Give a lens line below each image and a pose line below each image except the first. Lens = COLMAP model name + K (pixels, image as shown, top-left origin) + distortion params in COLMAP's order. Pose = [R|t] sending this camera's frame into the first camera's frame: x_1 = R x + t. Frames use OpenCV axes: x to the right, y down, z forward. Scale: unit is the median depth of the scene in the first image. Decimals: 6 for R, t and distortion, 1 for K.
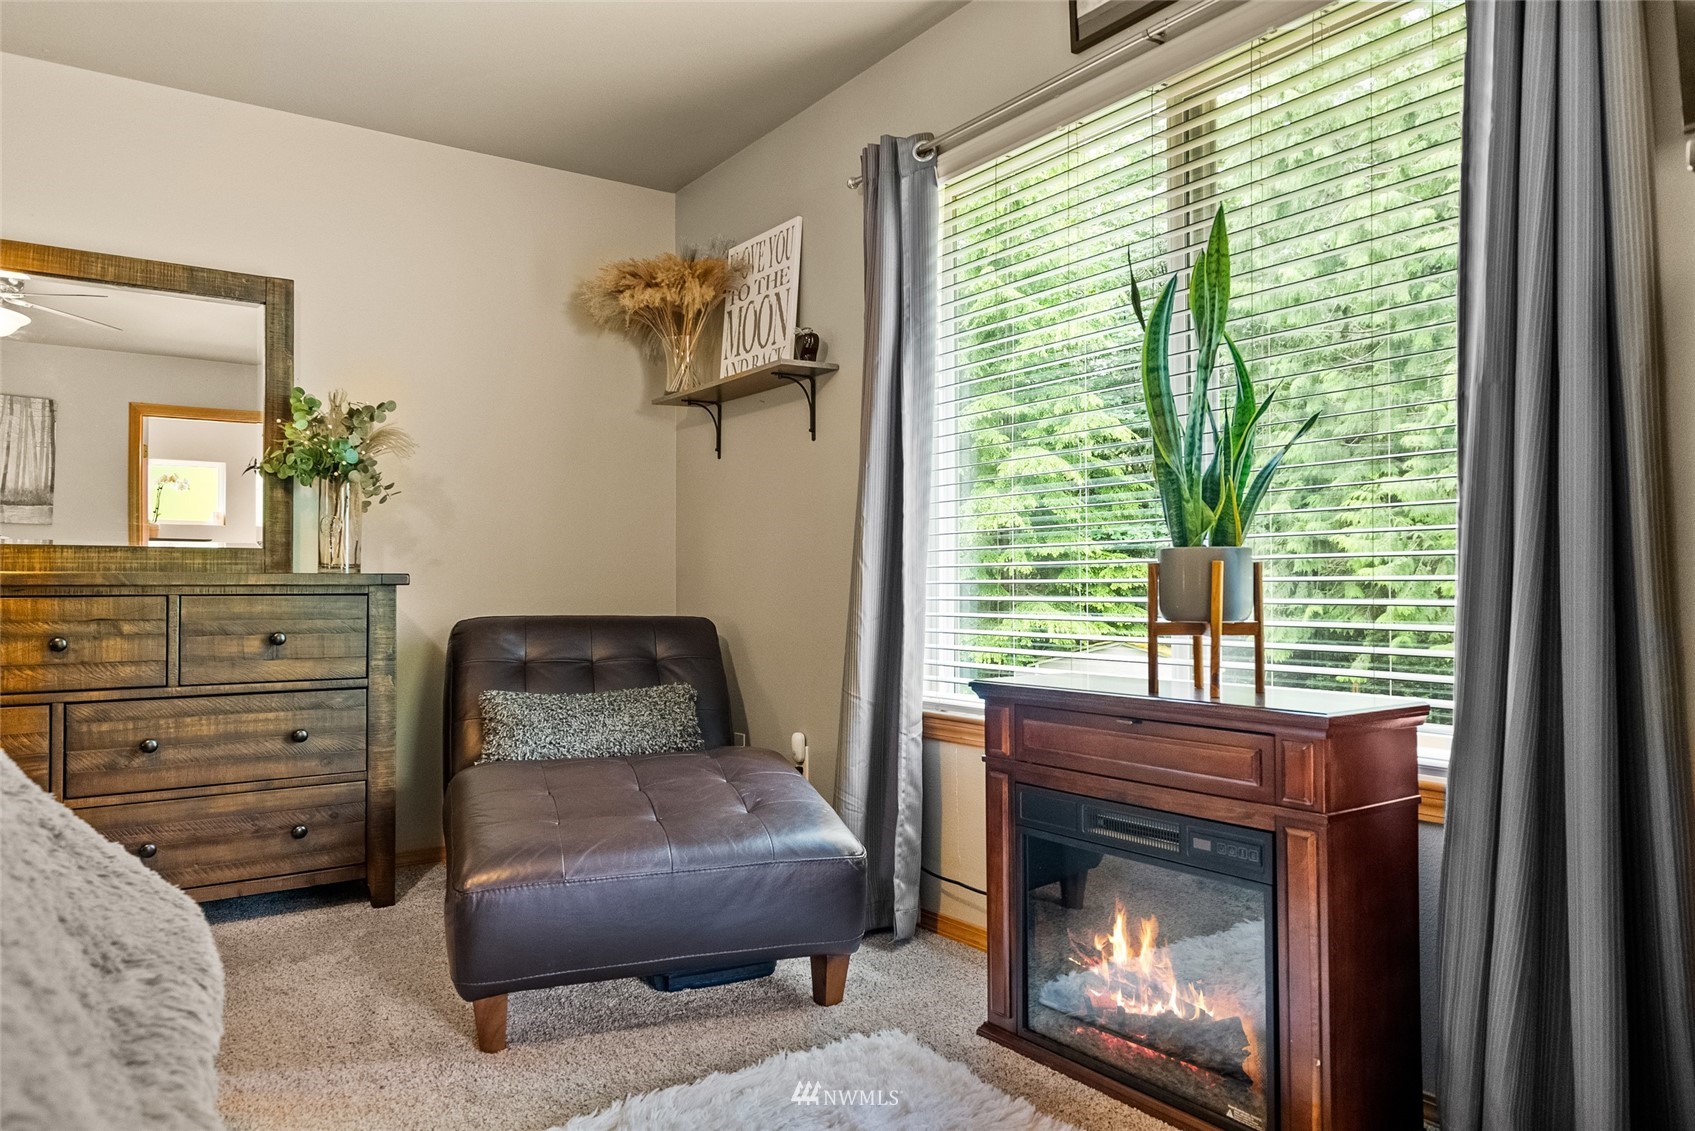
lens RADIAL K [[1149.4, 0, 842.8], [0, 1149.4, 576.2], [0, 0, 1]] dist [0.012780, -0.000314]
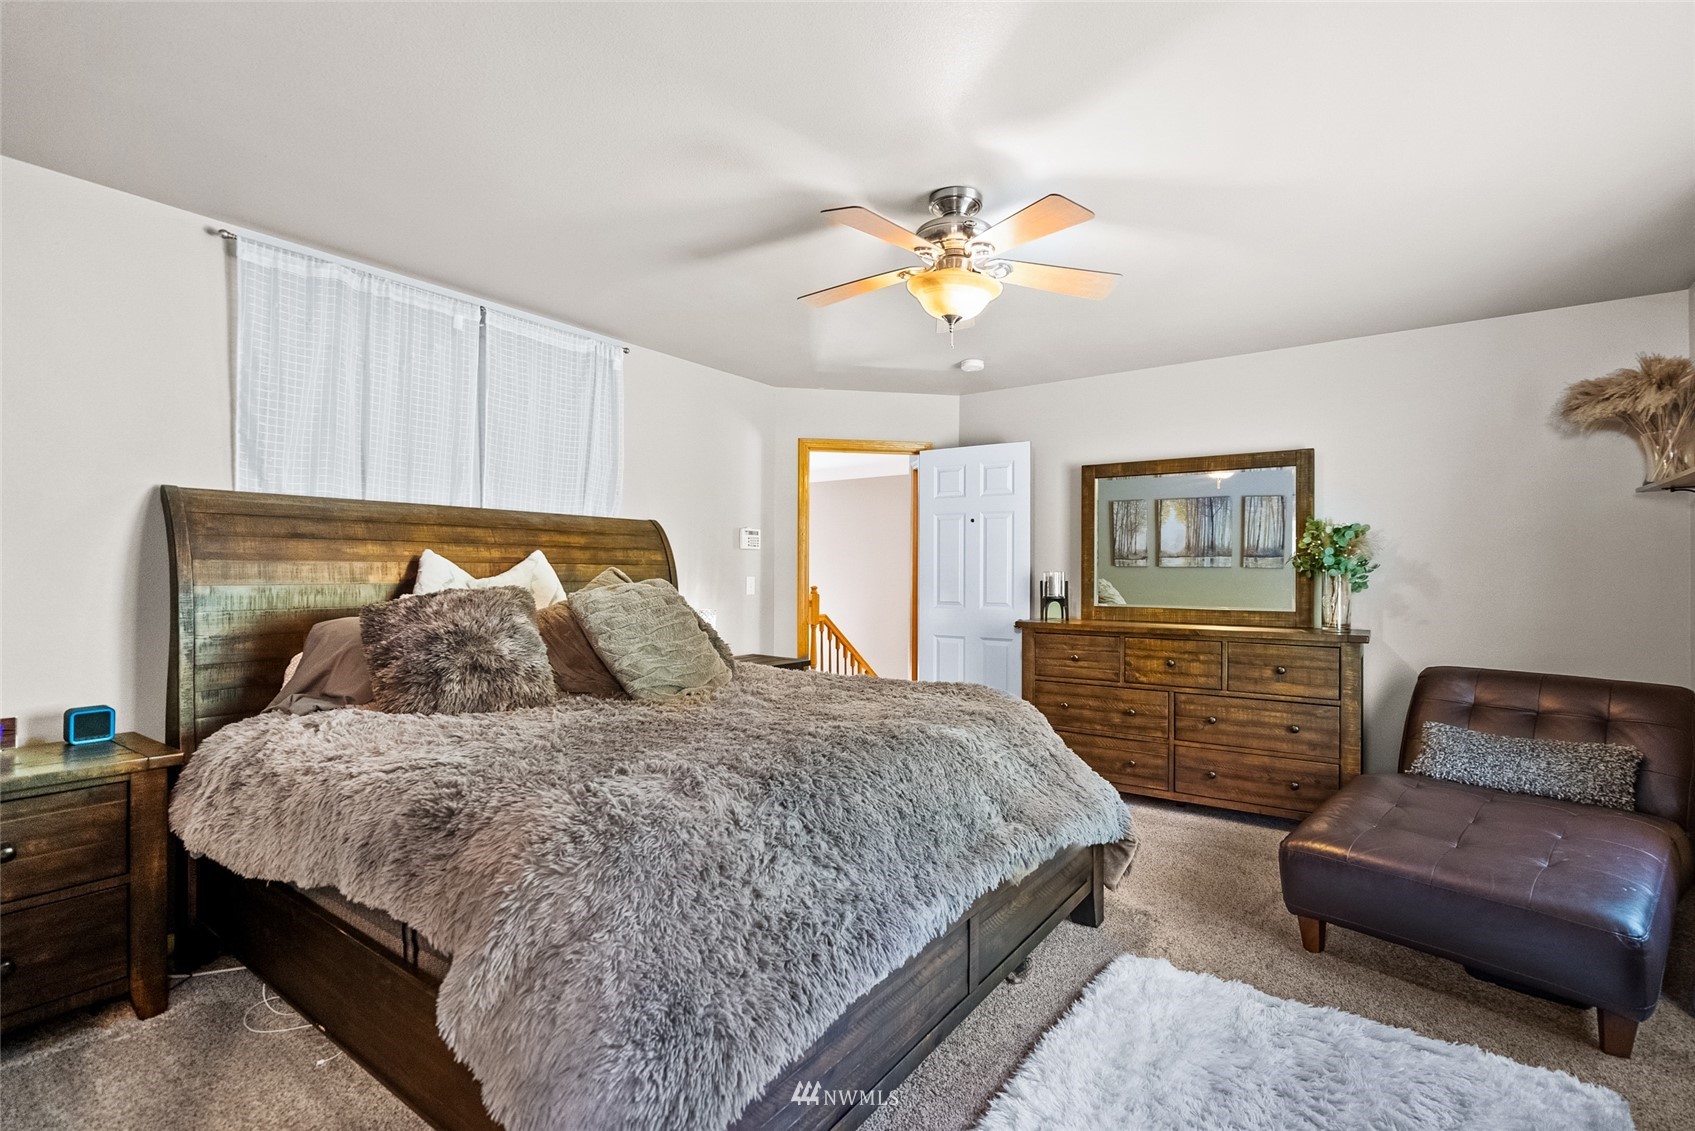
lens RADIAL K [[770.9, 0, 845.4], [0, 770.9, 567.5], [0, 0, 1]] dist [-0.003090, 0.000579]
pose [[0.333157, -0.003992, -0.942863, 0.372062], [0.008563, 0.999963, -0.001208, -0.102212], [0.942832, -0.007671, 0.333179, 0.007984]]
